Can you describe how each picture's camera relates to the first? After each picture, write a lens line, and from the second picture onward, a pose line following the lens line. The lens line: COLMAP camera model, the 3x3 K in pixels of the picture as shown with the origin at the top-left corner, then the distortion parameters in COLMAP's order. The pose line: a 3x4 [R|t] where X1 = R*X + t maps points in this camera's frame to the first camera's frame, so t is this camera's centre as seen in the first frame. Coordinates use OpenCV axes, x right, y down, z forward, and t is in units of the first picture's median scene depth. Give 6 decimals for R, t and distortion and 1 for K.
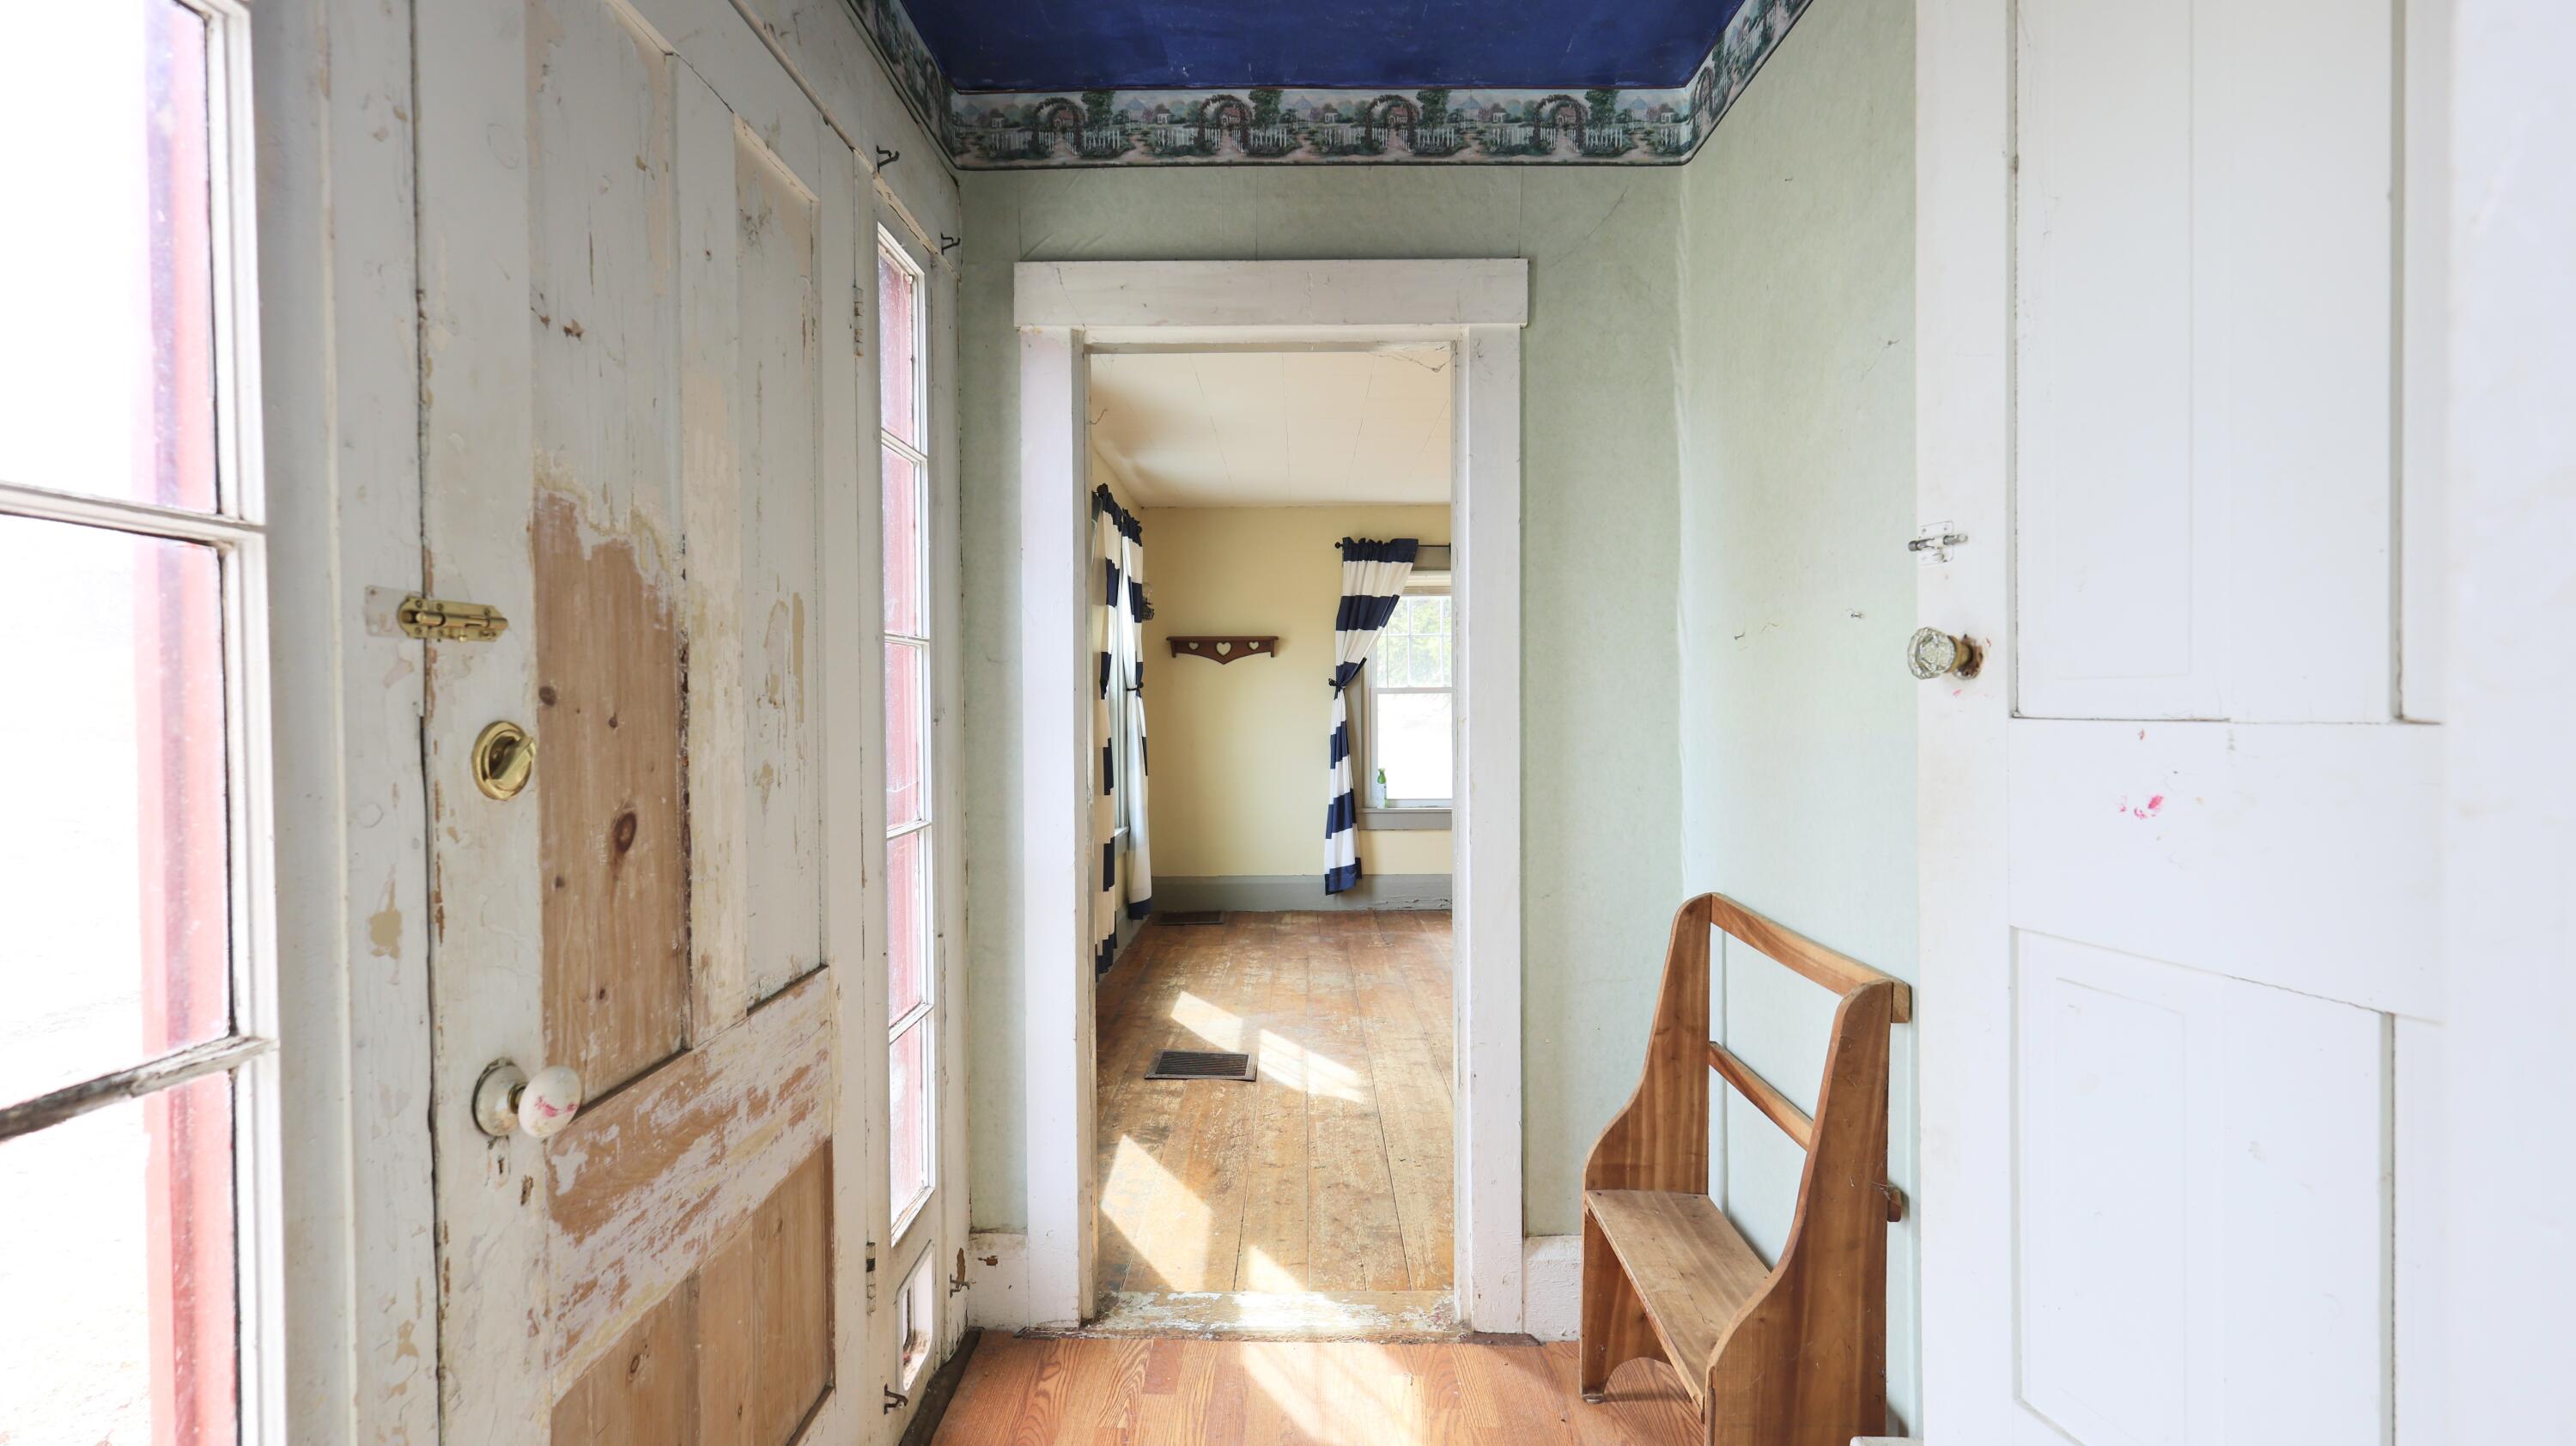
lens RADIAL K [[1132.1, 0, 1272.8], [0, 1132.1, 715.8], [0, 0, 1]] dist [0.004761, -0.000605]
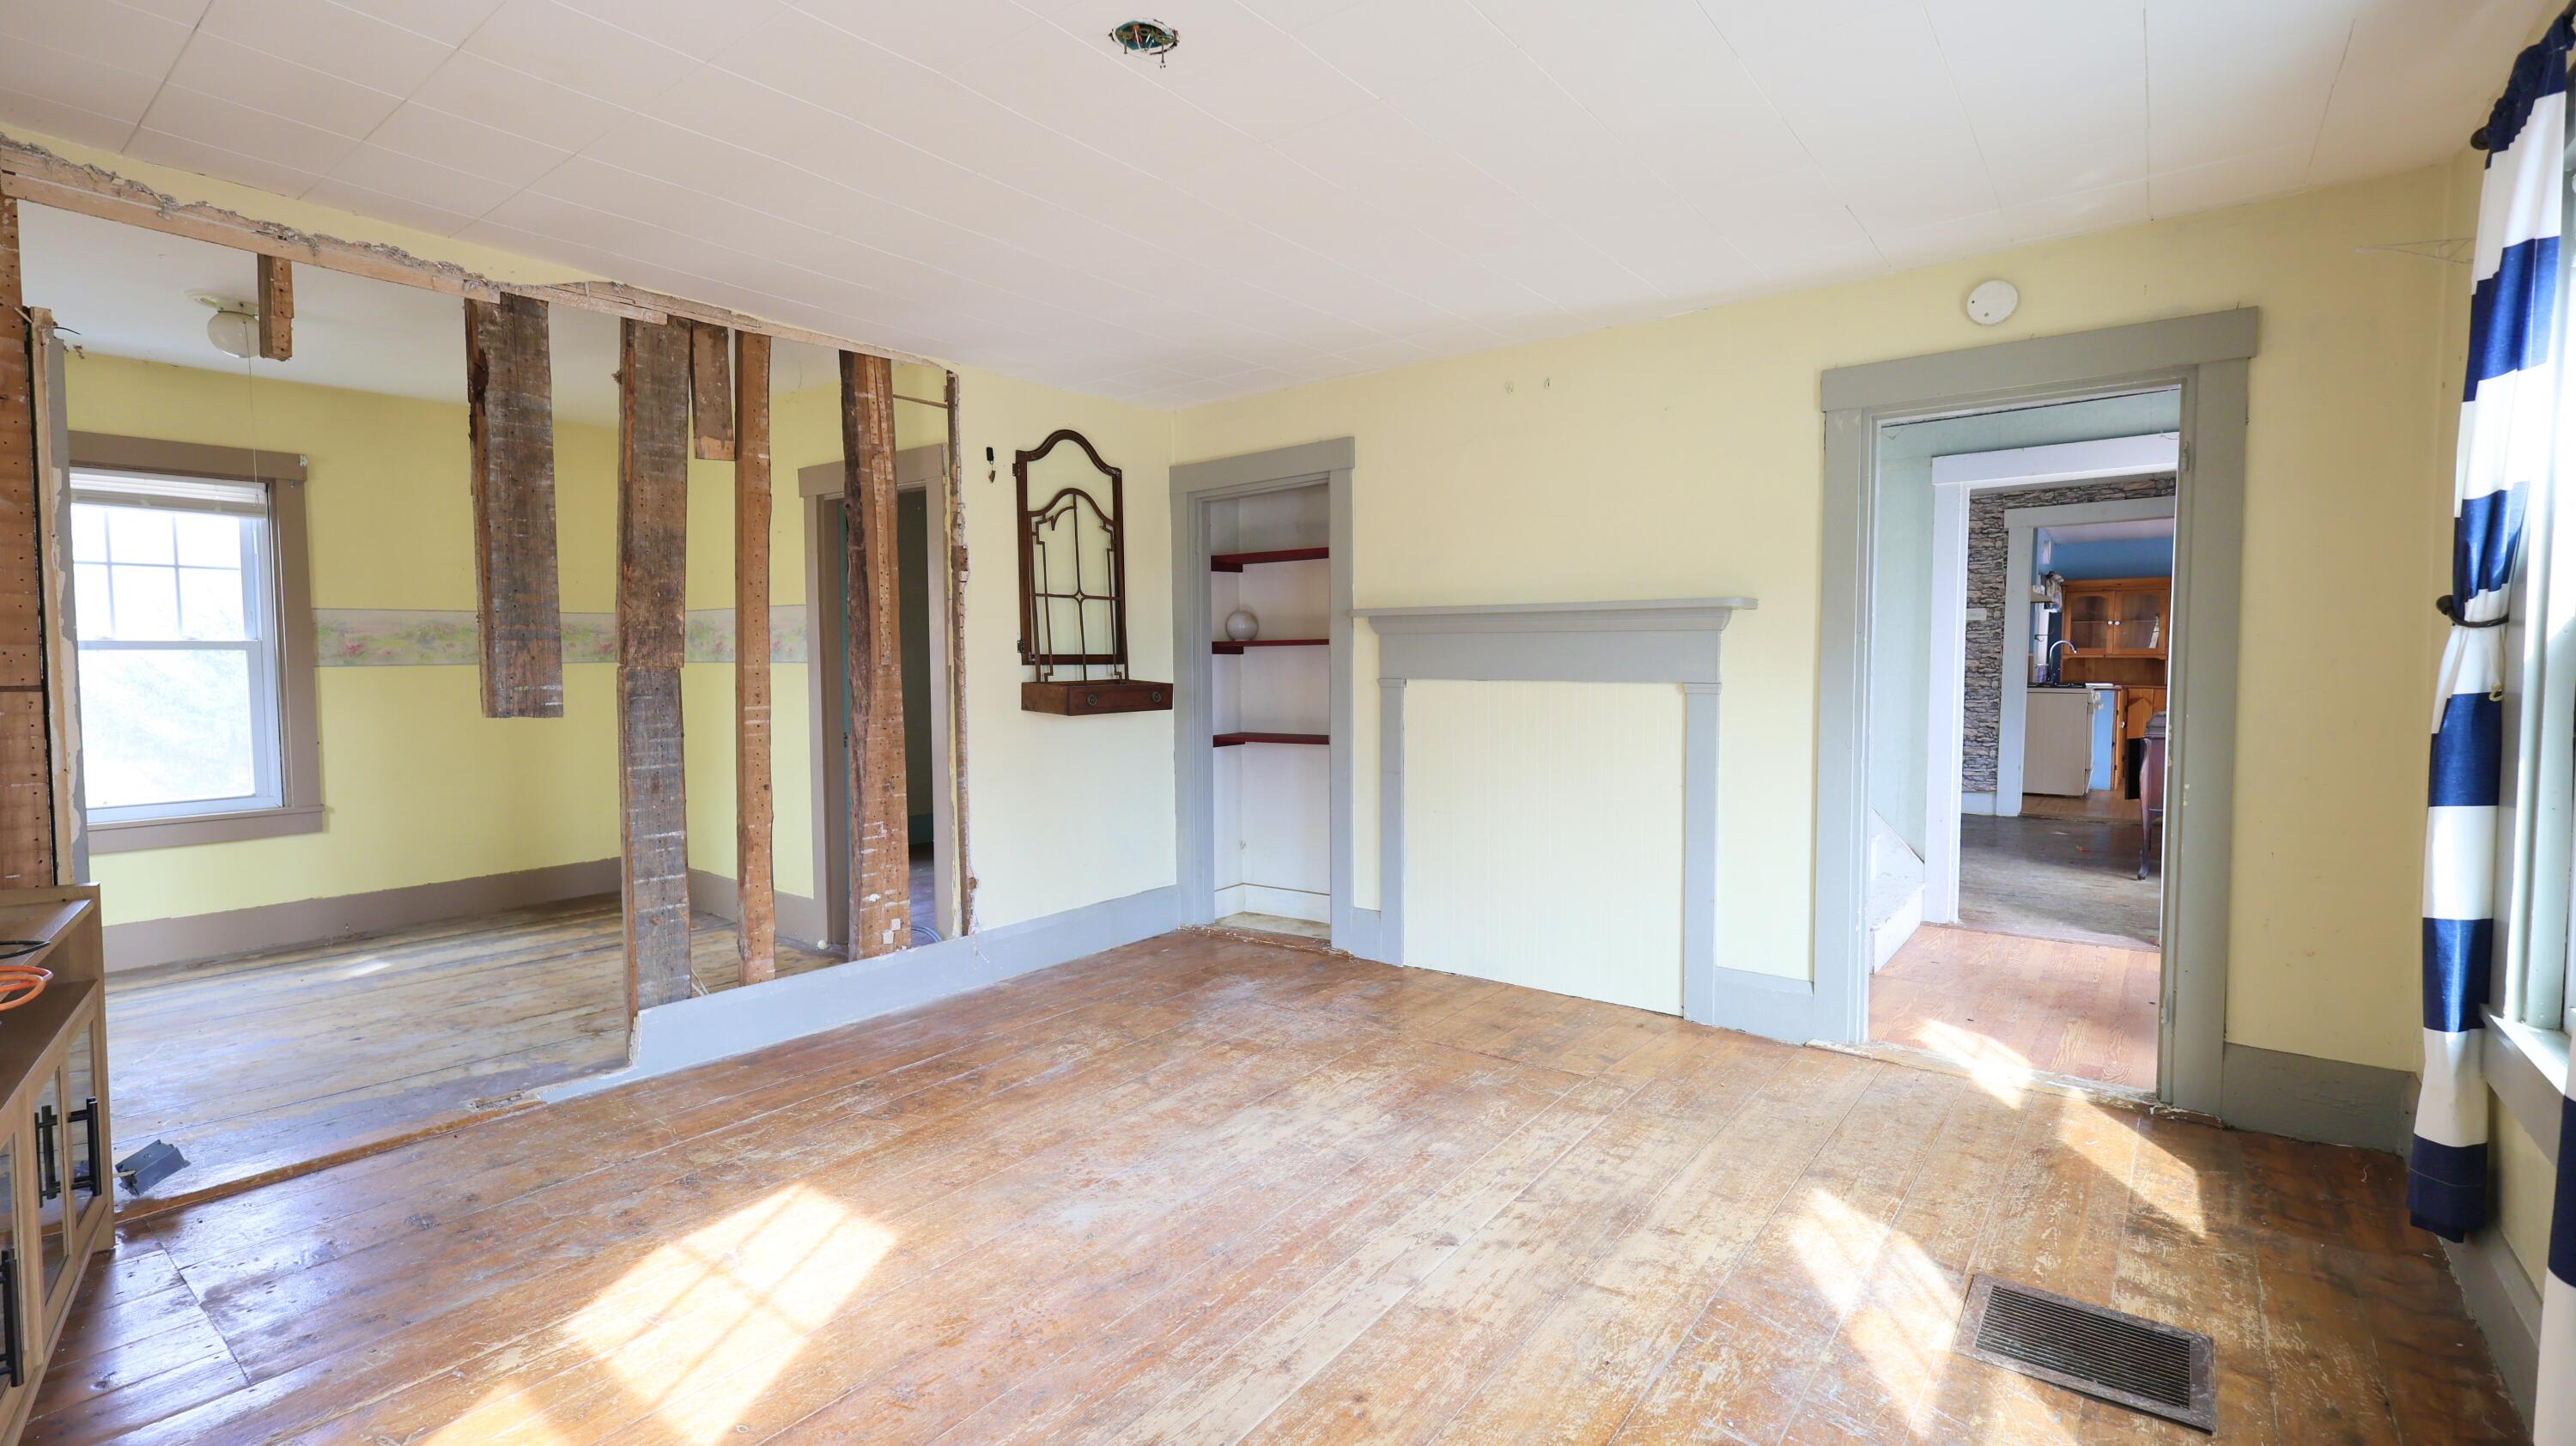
lens RADIAL K [[1132.1, 0, 1300.3], [0, 1132.1, 711.6], [0, 0, 1]] dist [0.004761, -0.000605]
pose [[-0.805060, -0.024114, 0.592703, -0.043477], [0.017527, 0.997770, 0.064400, -0.013698], [-0.592934, 0.062234, -0.802842, 0.937012]]
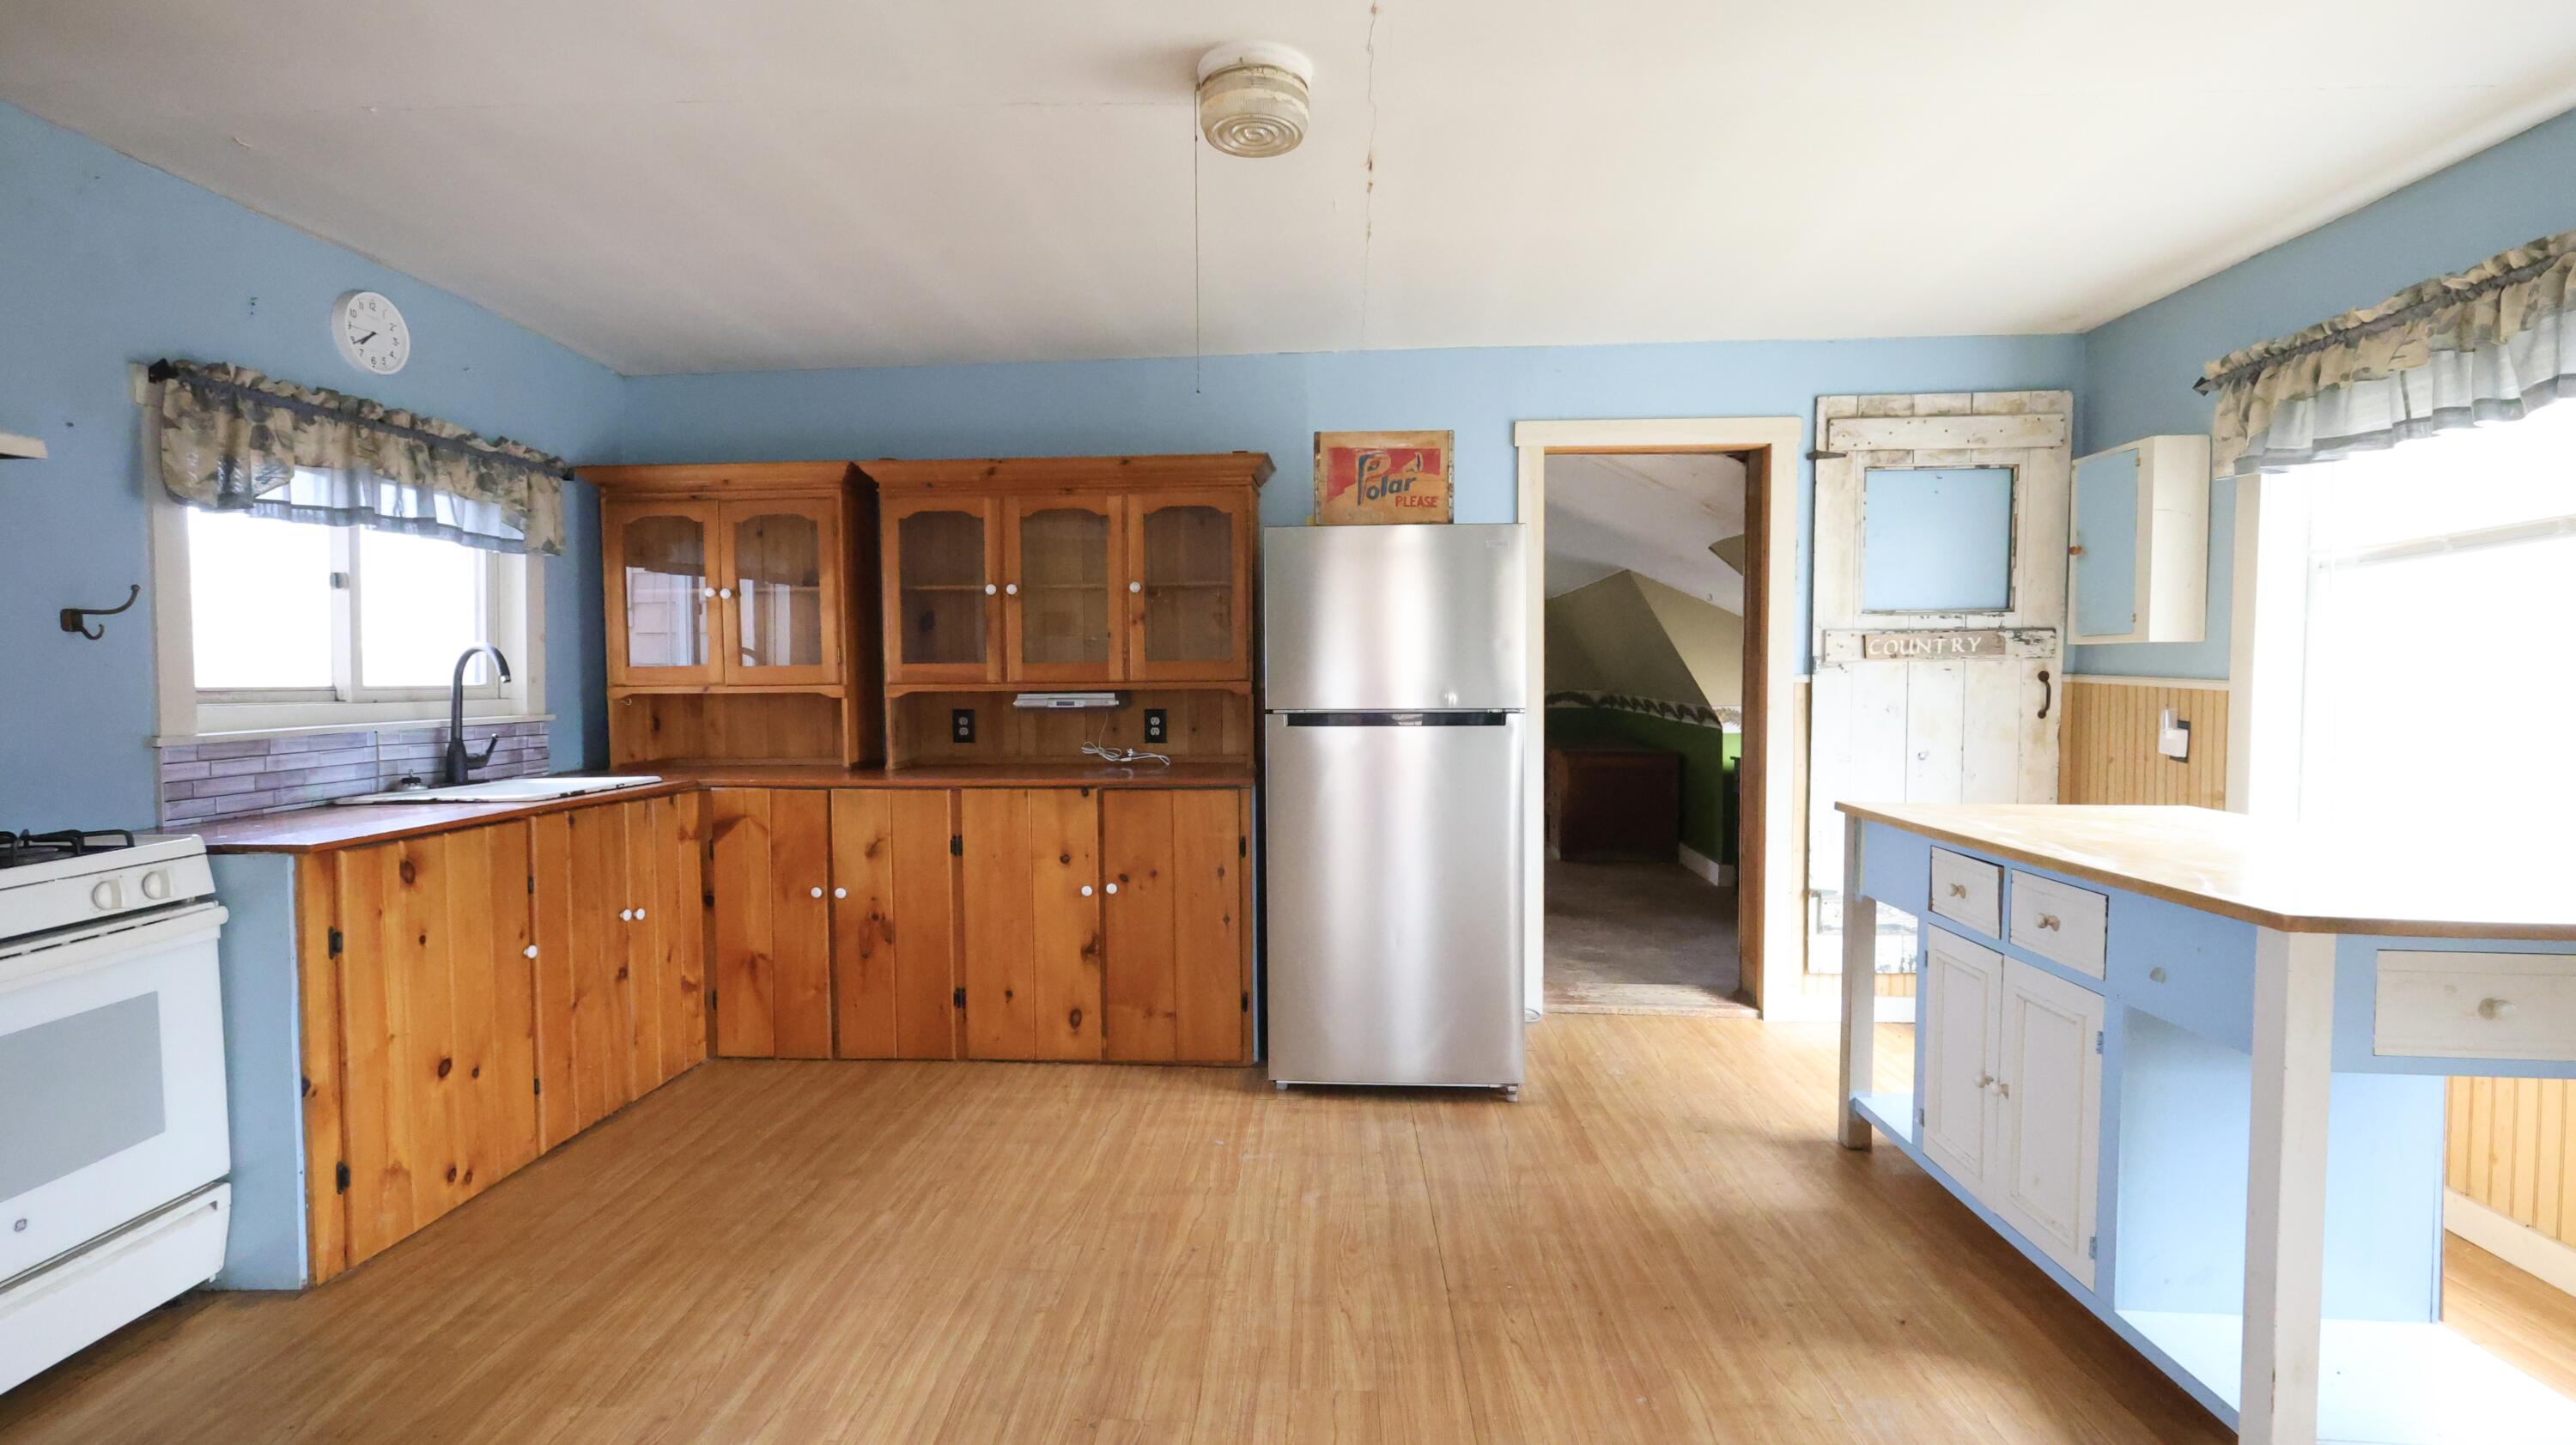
lens RADIAL K [[1186.5, 0, 1297.4], [0, 1186.5, 711.6], [0, 0, 1]] dist [0.004678, 0.000800]
pose [[-0.999452, 0.014098, 0.029936, -0.334933], [0.015763, 0.998298, 0.056140, 0.017129], [-0.029094, 0.056581, -0.997974, -0.563521]]
